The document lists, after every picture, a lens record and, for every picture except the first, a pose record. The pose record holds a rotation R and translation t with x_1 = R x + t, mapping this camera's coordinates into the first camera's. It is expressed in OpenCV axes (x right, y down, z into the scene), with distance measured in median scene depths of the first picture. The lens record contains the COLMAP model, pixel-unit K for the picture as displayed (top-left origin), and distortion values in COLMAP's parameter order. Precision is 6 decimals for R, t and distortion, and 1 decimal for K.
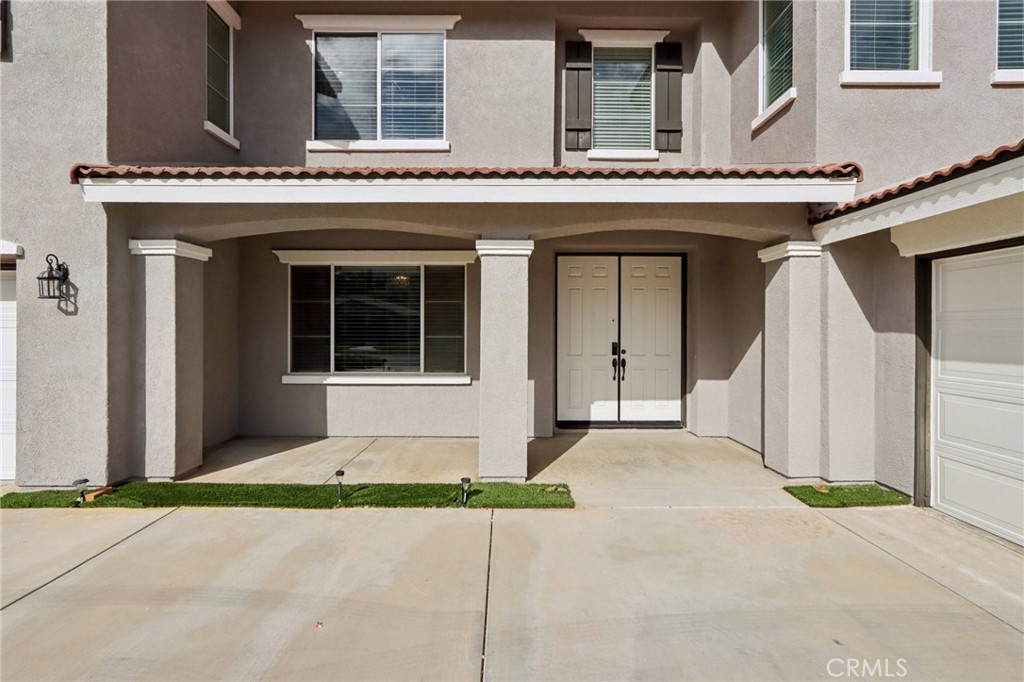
lens RADIAL K [[478.1, 0, 516.6], [0, 478.1, 339.8], [0, 0, 1]] dist [-0.002468, 0.000267]
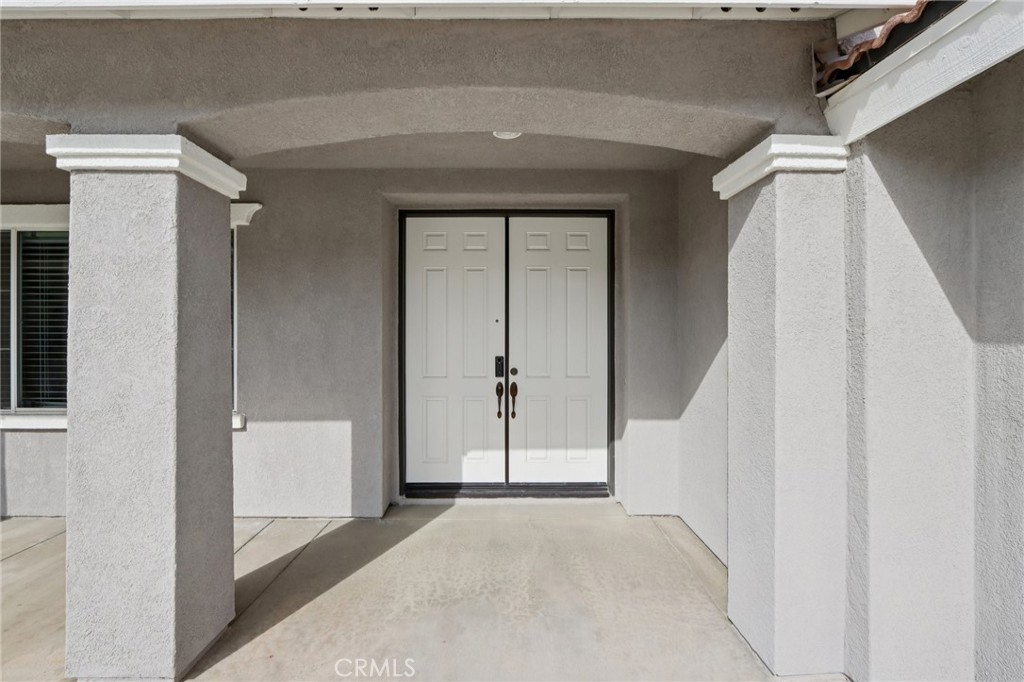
lens RADIAL K [[481.8, 0, 512.0], [0, 481.8, 341.0], [0, 0, 1]] dist [-0.015464, 0.000107]
pose [[0.999994, -0.003552, 0.000343, 0.233854], [0.003553, 0.999989, -0.003029, -0.013224], [-0.000332, 0.003030, 0.999995, 0.398732]]
